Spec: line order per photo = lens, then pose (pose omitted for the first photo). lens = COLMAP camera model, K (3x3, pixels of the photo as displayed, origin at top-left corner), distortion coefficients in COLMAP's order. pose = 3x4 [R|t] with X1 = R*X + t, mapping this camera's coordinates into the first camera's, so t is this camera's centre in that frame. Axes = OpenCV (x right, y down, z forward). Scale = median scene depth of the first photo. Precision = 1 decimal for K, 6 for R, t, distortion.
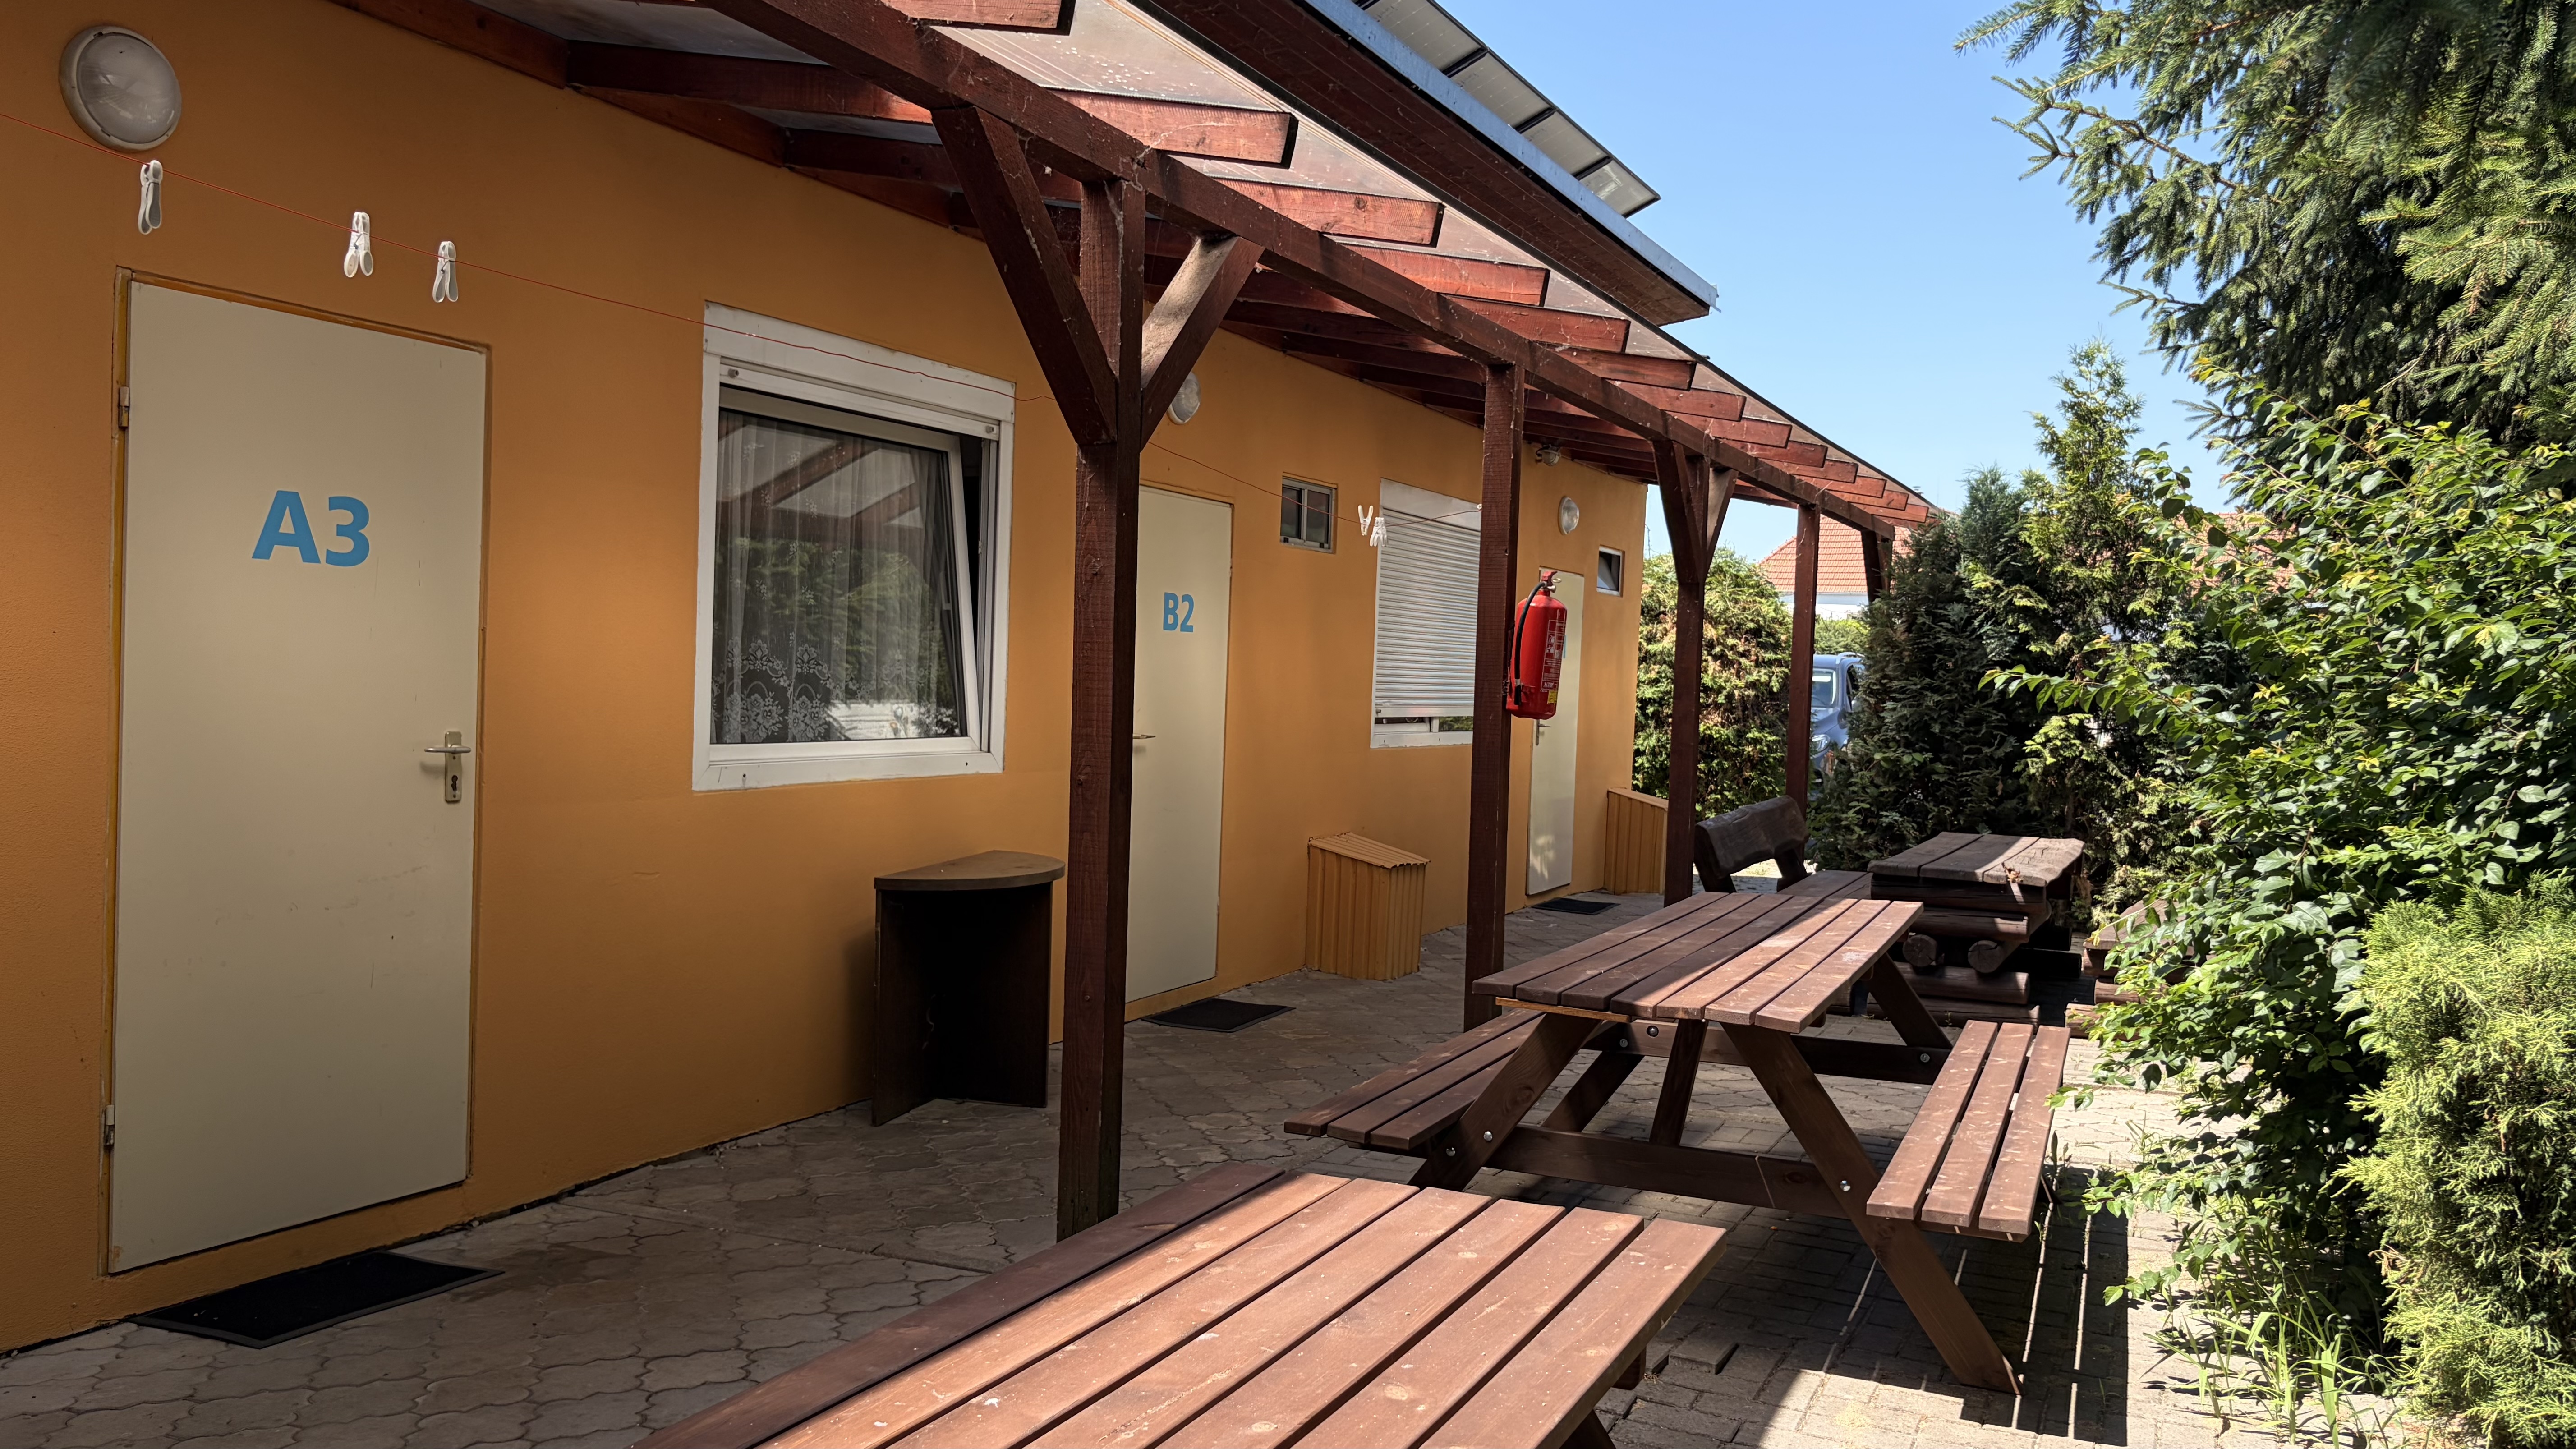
lens RADIAL K [[1931.9, 0, 1305.1], [0, 1931.9, 726.8], [0, 0, 1]] dist [0.014250, -0.017094]
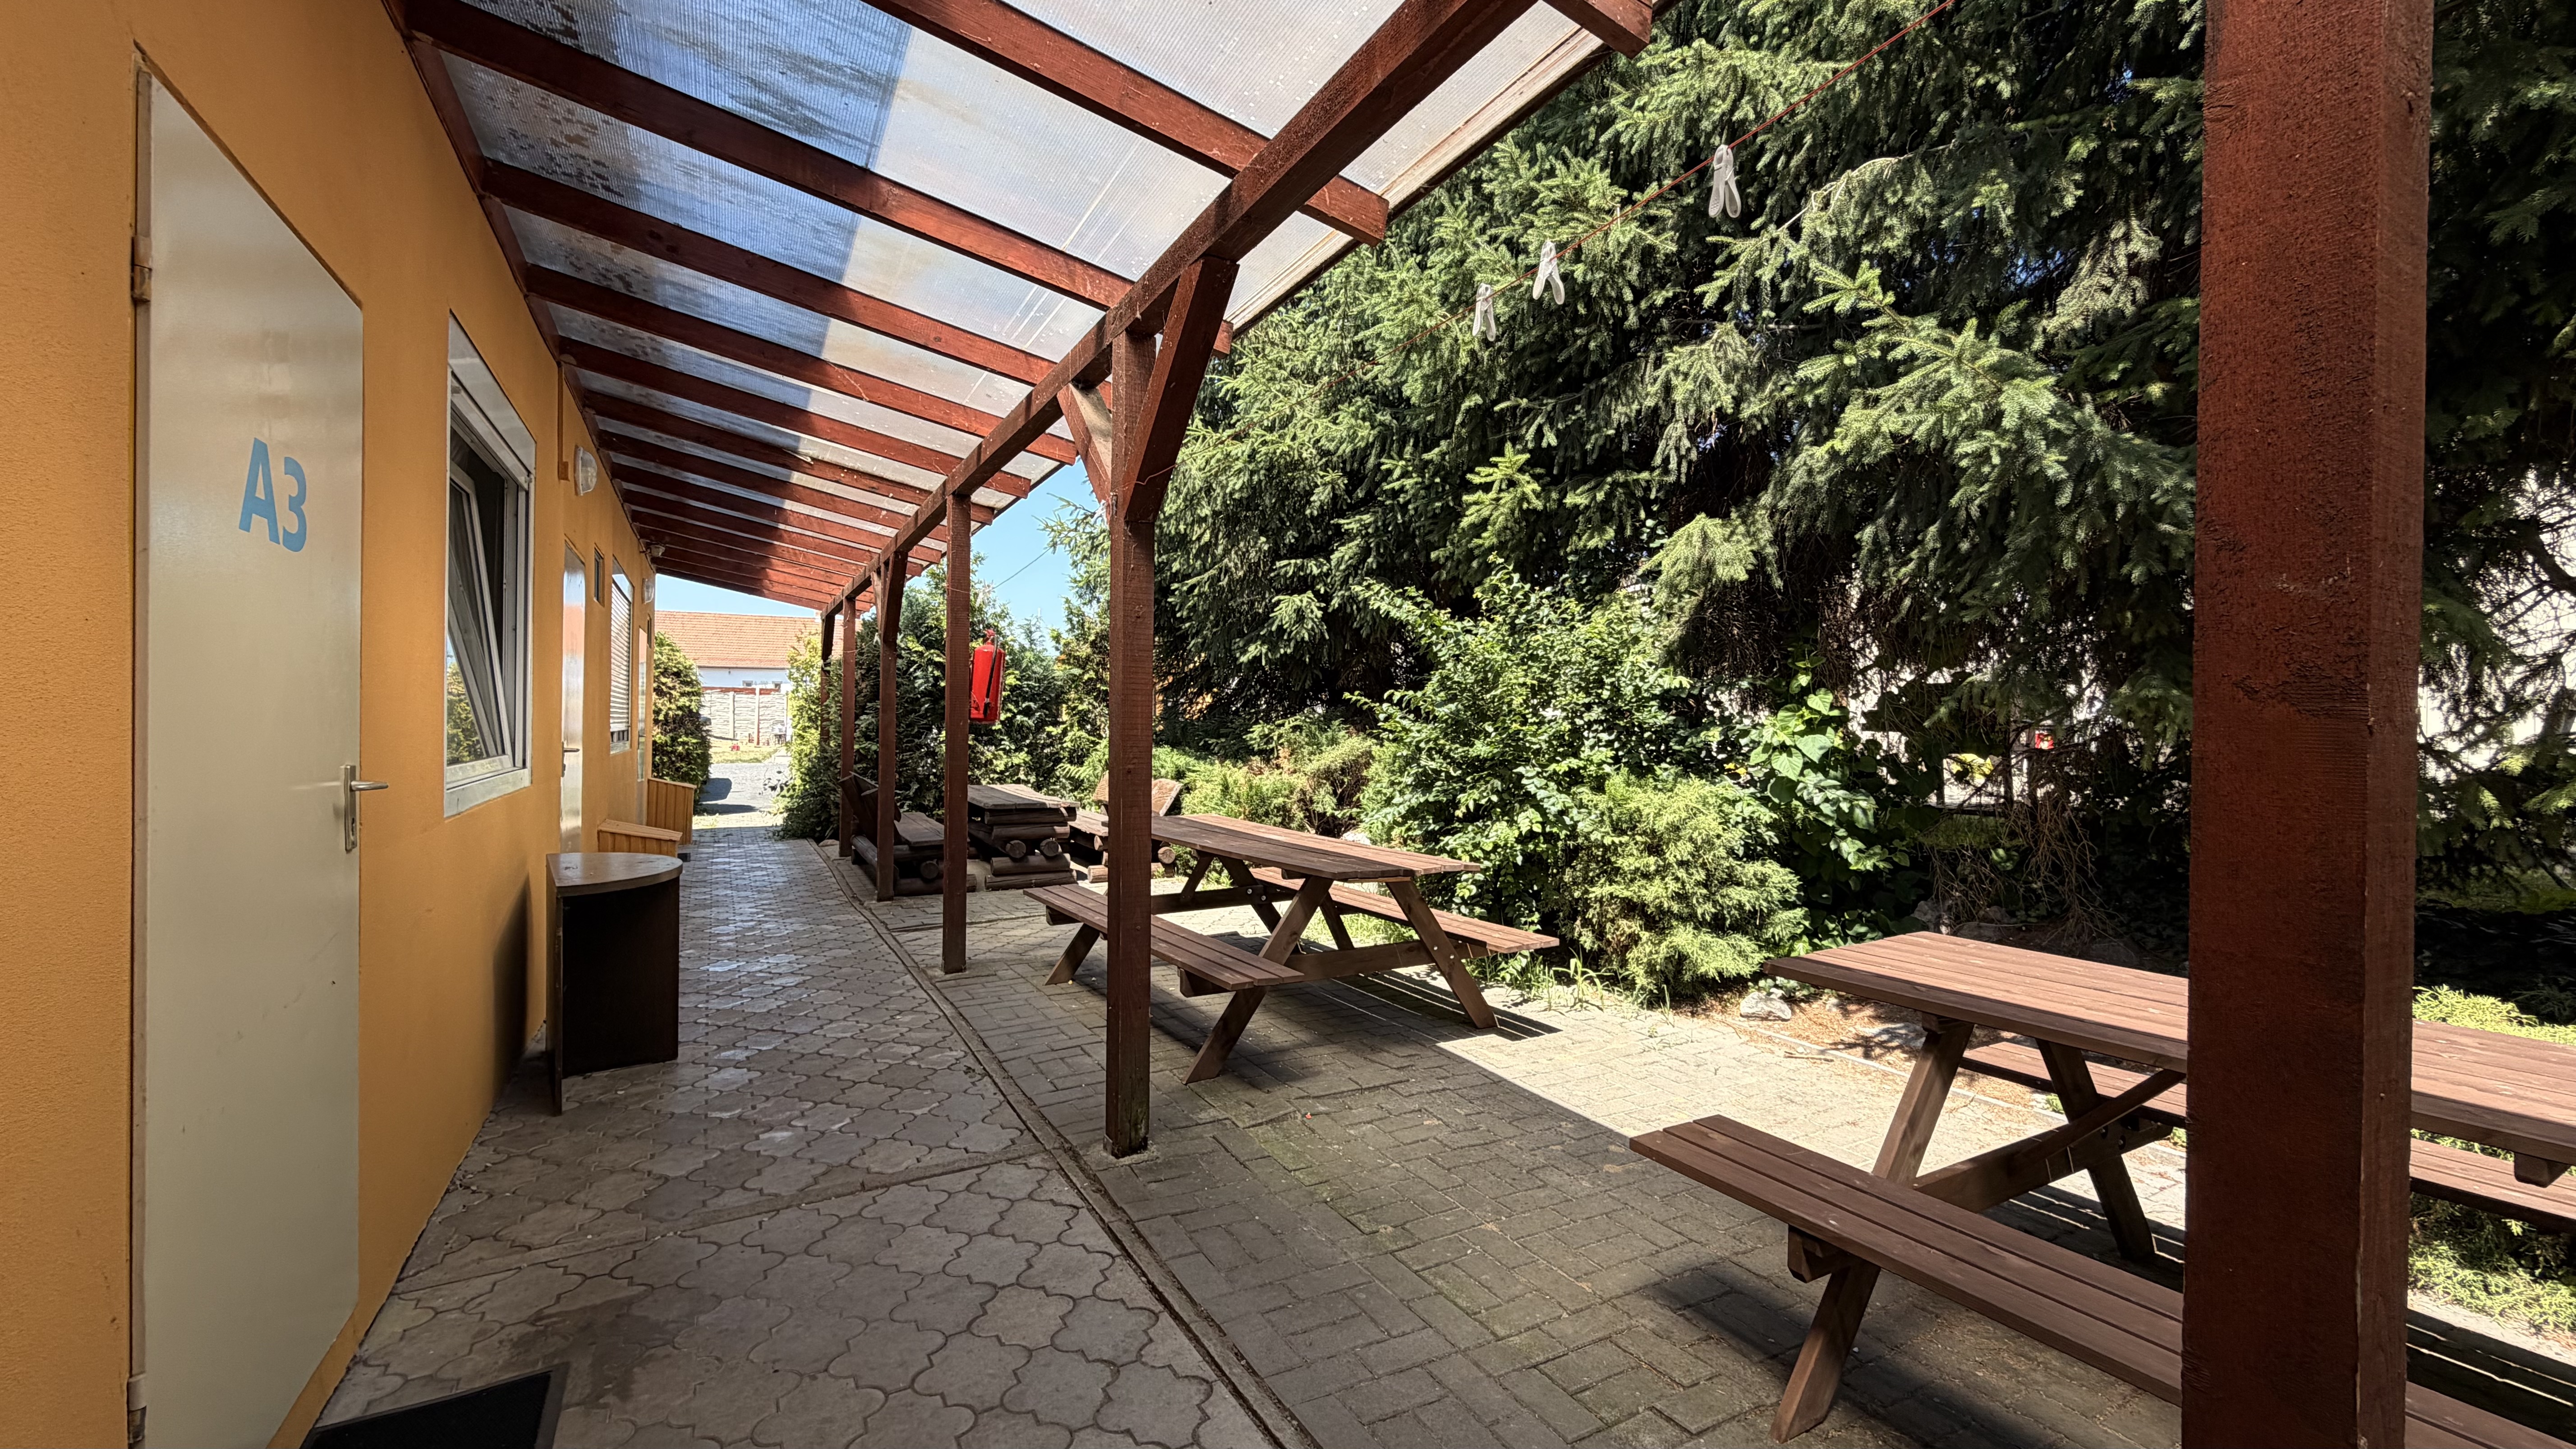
lens RADIAL K [[1024.0, 0, 1274.1], [0, 1024.0, 722.6], [0, 0, 1]] dist [-0.000494, 0.000338]
pose [[0.595711, -0.026974, 0.802746, -0.479463], [0.032434, 0.999429, 0.009514, -0.005800], [-0.802544, 0.020368, 0.596246, 0.367153]]
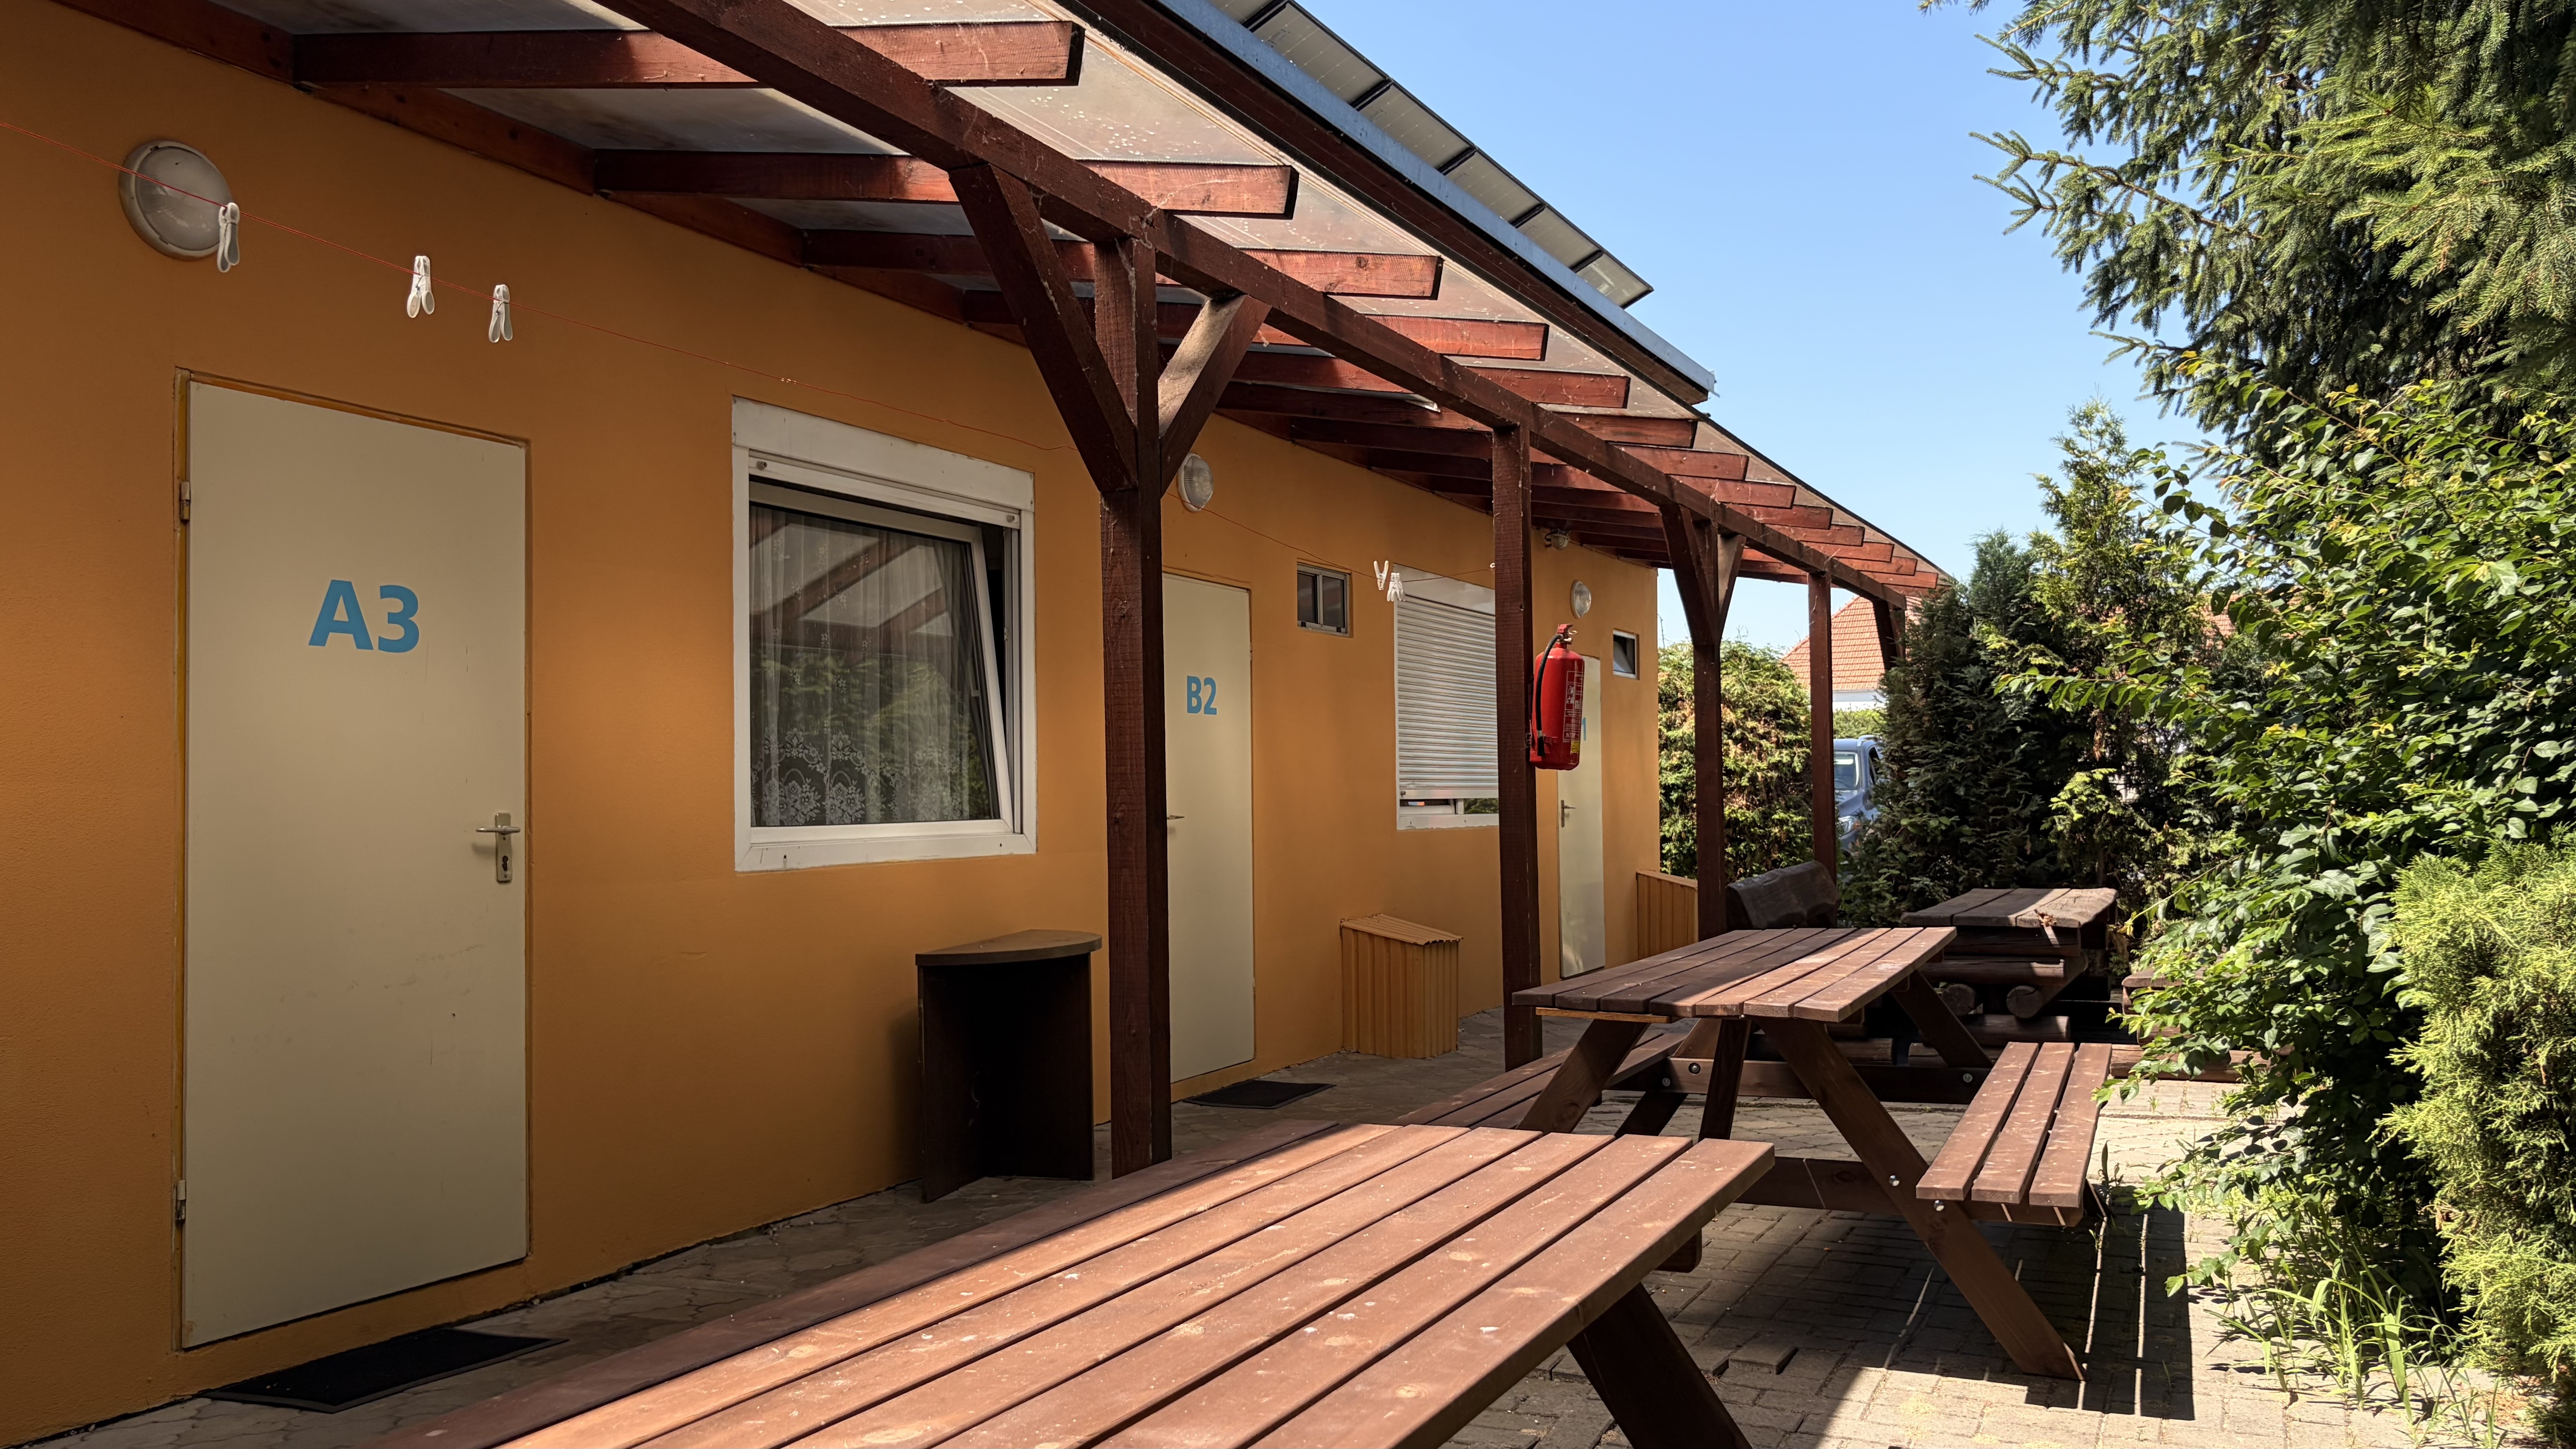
lens RADIAL K [[1931.9, 0, 1298.4], [0, 1931.9, 740.6], [0, 0, 1]] dist [0.014250, -0.017094]
pose [[0.998671, -0.049796, -0.013311, -0.003769], [0.048926, 0.997049, -0.059151, 0.039238], [0.016217, 0.058421, 0.998160, -0.015287]]
